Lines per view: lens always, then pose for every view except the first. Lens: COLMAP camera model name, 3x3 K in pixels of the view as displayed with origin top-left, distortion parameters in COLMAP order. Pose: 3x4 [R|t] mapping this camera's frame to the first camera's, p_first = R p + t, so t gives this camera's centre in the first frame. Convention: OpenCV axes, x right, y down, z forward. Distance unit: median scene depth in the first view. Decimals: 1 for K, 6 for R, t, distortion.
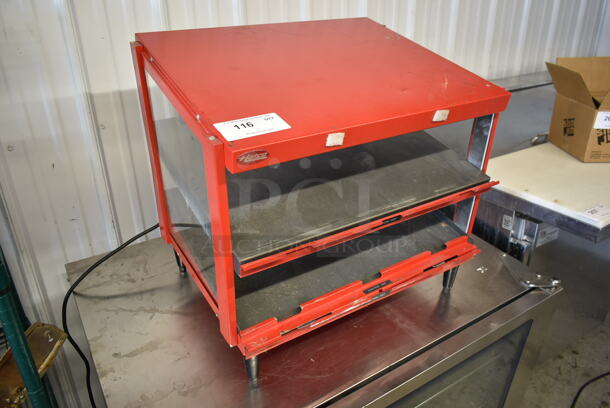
lens RADIAL K [[461.6, 0, 305.7], [0, 461.6, 200.0], [0, 0, 1]] dist [-0.006948, -0.001793]
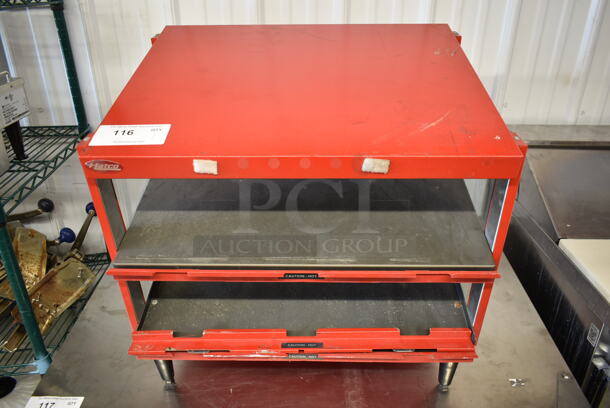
lens RADIAL K [[461.4, 0, 305.0], [0, 461.4, 204.0], [0, 0, 1]] dist [-0.006288, -0.005356]
pose [[0.835933, 0.257733, -0.484551, 0.512305], [-0.240289, 0.965631, 0.099080, -0.150689], [0.493434, 0.033608, 0.869134, 0.260596]]
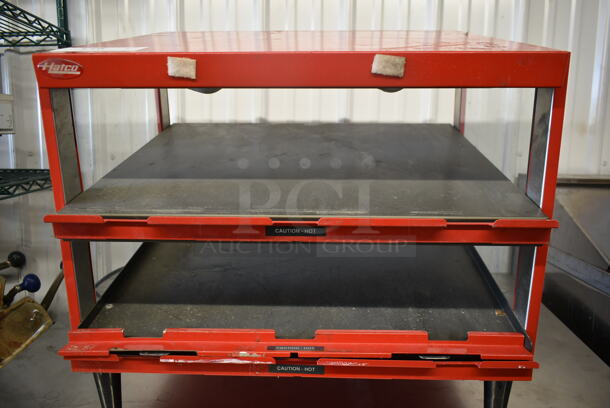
lens RADIAL K [[461.4, 0, 305.0], [0, 461.4, 204.0], [0, 0, 1]] dist [-0.006288, -0.005356]
pose [[0.826457, 0.105415, -0.553043, 0.498519], [-0.256709, 0.944815, -0.203531, 0.129567], [0.501068, 0.310181, 0.807910, 0.449141]]
